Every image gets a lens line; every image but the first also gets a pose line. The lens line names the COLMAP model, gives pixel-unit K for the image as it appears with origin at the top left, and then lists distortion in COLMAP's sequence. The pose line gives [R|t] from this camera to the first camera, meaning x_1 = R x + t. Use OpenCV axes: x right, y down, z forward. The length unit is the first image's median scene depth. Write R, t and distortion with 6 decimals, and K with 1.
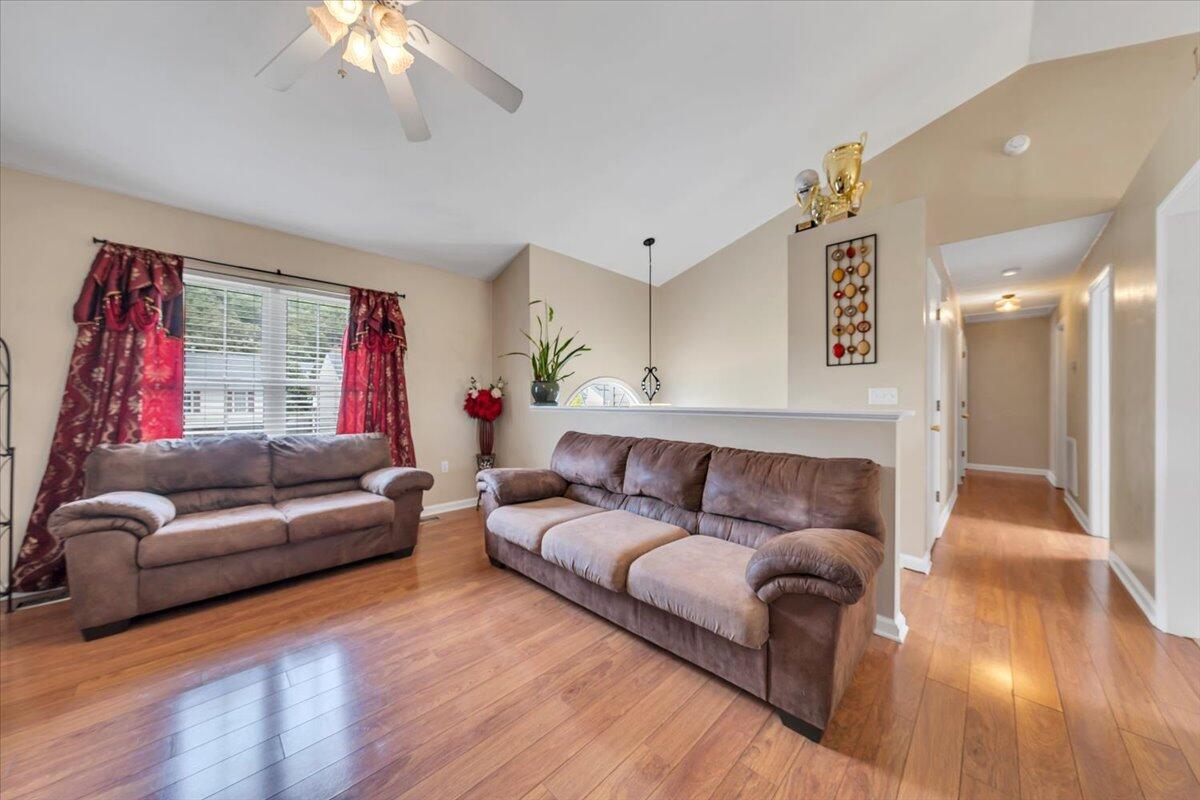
lens RADIAL K [[398.0, 0, 600.0], [0, 398.0, 400.0], [0, 0, 1]] dist [-0.000943, -0.000108]
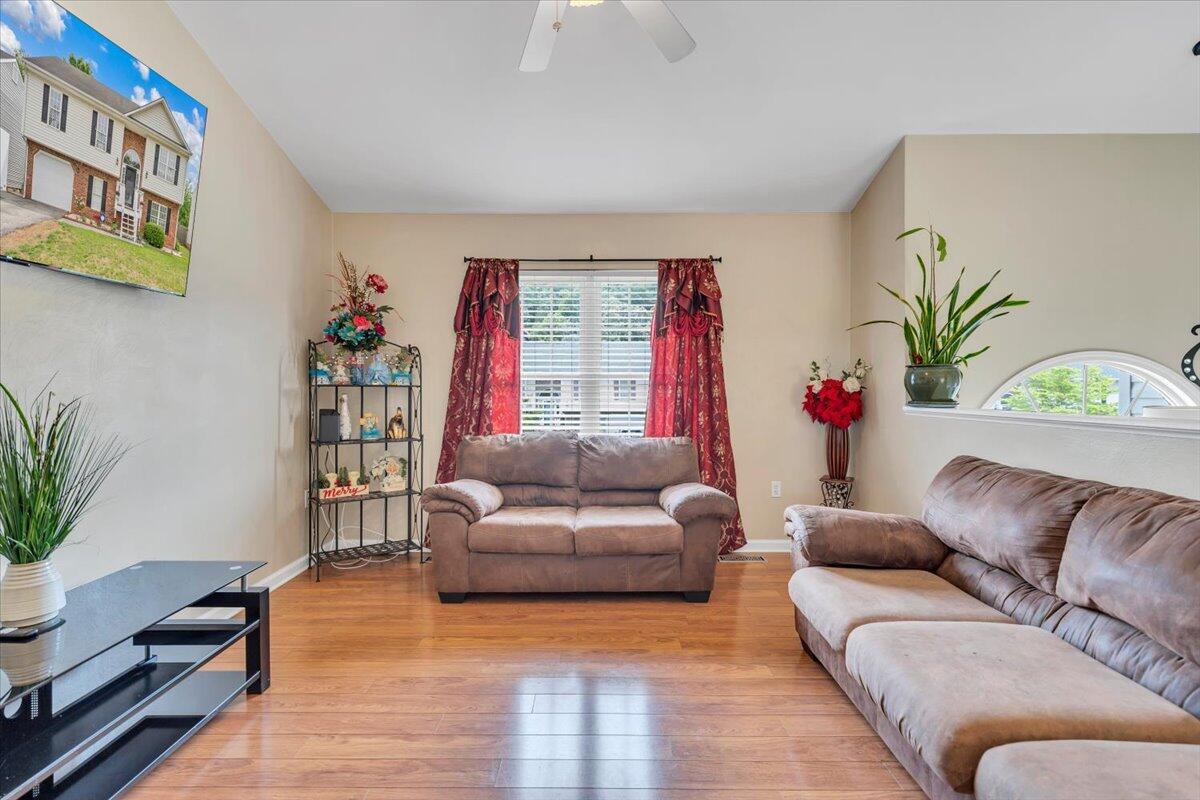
lens RADIAL K [[558.2, 0, 602.4], [0, 558.2, 392.3], [0, 0, 1]] dist [0.004900, 0.000288]
pose [[0.702143, 0.004215, -0.712023, 0.152487], [0.003616, 0.999948, 0.009486, -0.023638], [0.712026, -0.009235, 0.702092, 0.115885]]
